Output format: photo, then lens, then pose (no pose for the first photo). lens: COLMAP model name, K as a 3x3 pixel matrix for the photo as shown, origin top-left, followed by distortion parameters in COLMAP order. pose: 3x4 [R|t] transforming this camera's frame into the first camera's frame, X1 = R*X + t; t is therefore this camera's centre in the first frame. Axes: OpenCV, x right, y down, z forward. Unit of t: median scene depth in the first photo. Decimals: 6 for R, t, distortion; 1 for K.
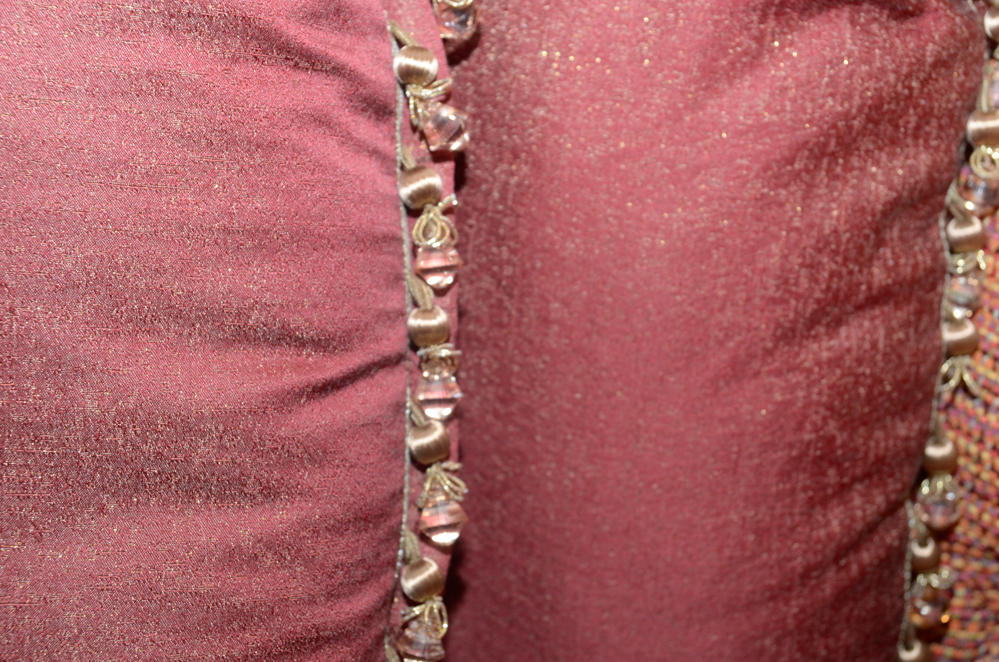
lens RADIAL K [[1981.1, 0, 499.5], [0, 1981.1, 331.0], [0, 0, 1]] dist [0.133529, 0.234809]
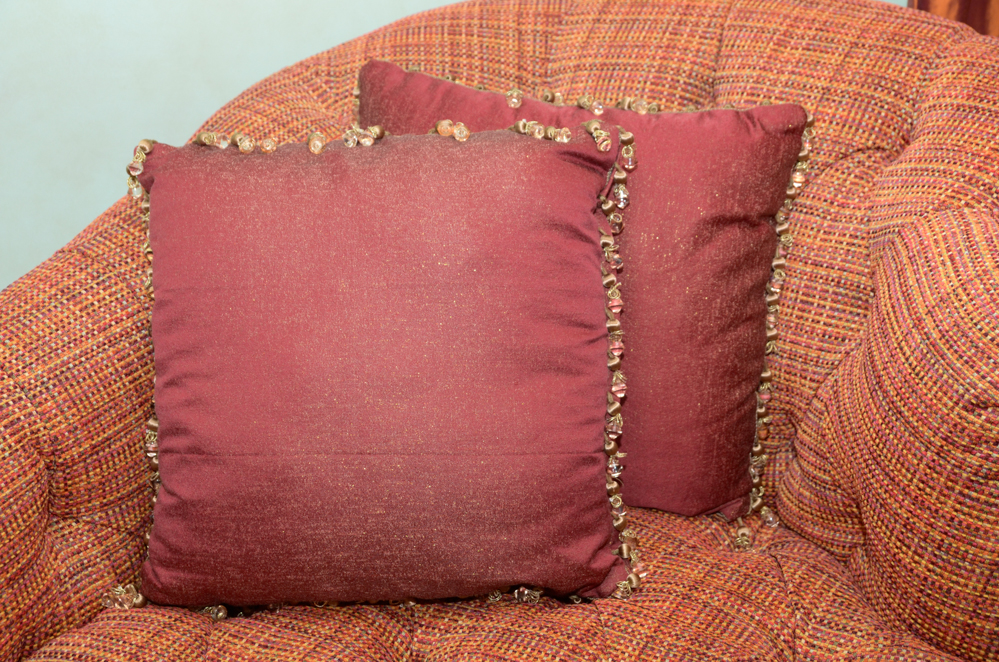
lens RADIAL K [[1467.4, 0, 499.5], [0, 1467.4, 331.0], [0, 0, 1]] dist [0.149053, 0.041641]
pose [[0.988426, -0.013762, 0.151079, -0.522032], [0.029291, 0.994450, -0.101052, 0.217720], [-0.148850, 0.104308, 0.983343, -1.137724]]
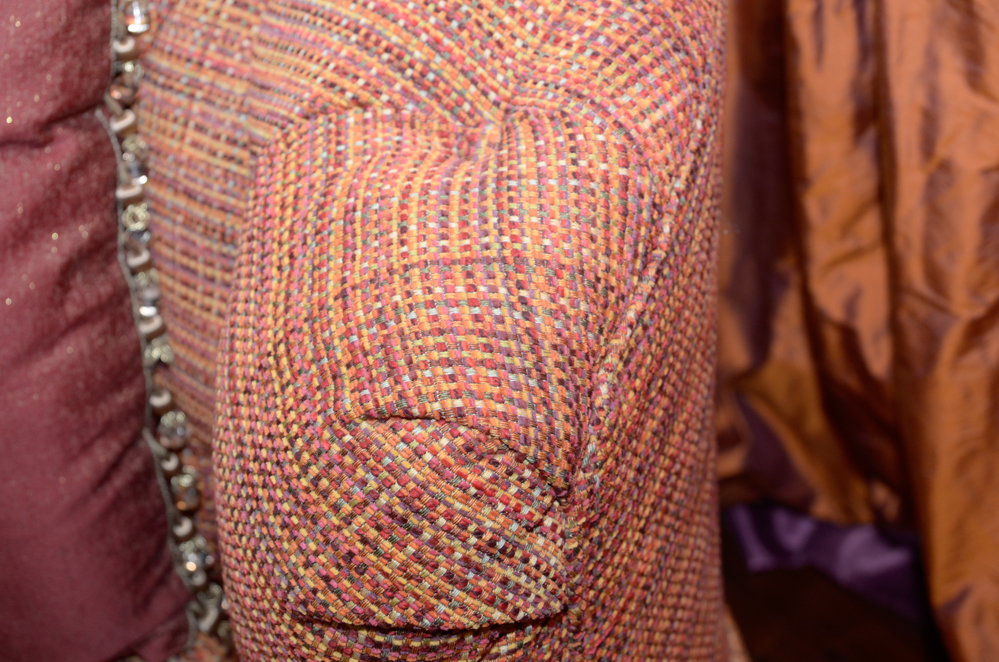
lens RADIAL K [[1981.1, 0, 499.5], [0, 1981.1, 331.0], [0, 0, 1]] dist [0.133529, 0.234809]
pose [[0.973602, -0.213108, 0.081760, 0.383813], [0.200048, 0.969156, 0.143935, -0.168461], [-0.109912, -0.123780, 0.986204, -0.553646]]
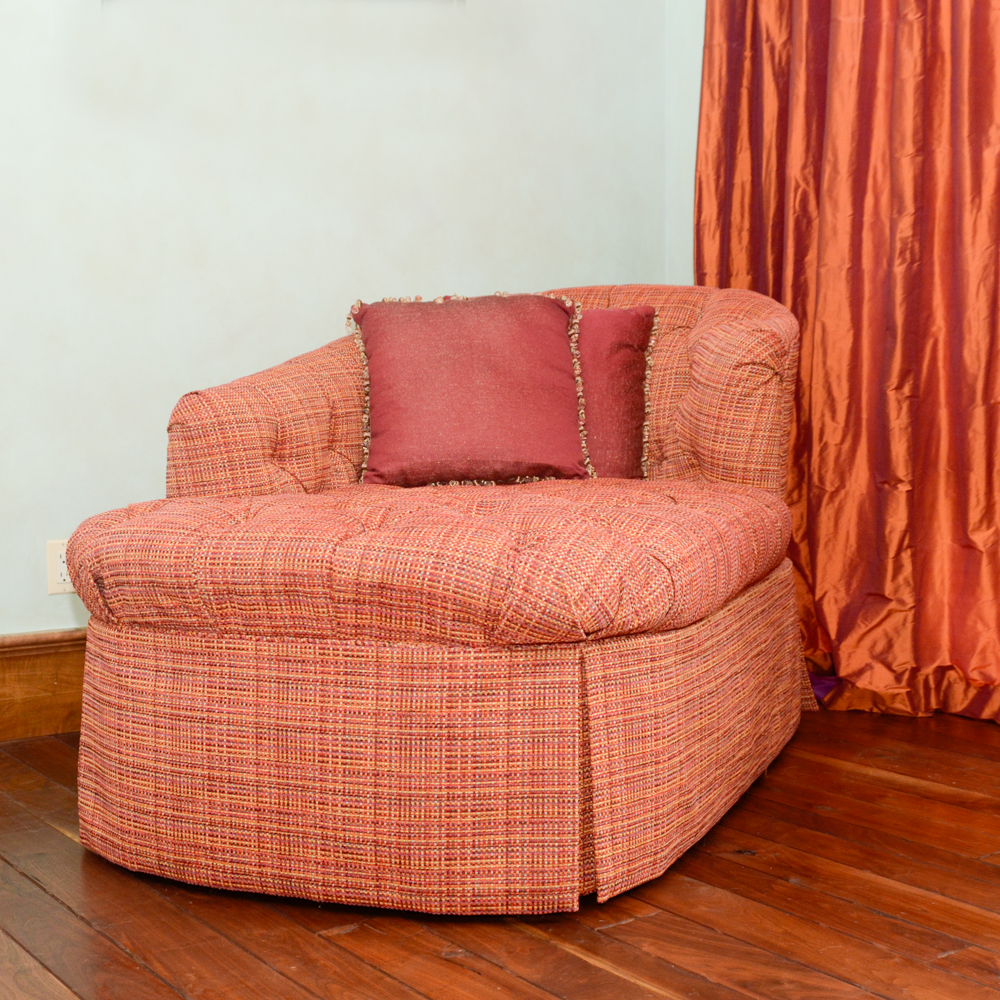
lens RADIAL K [[1469.6, 0, 500.0], [0, 1469.6, 500.0], [0, 0, 1]] dist [0.003264, -0.024052]
pose [[0.960048, 0.044366, 0.276297, -1.530519], [0.088298, 0.888885, -0.449540, 2.392903], [-0.265541, 0.455976, 0.849455, -2.748111]]
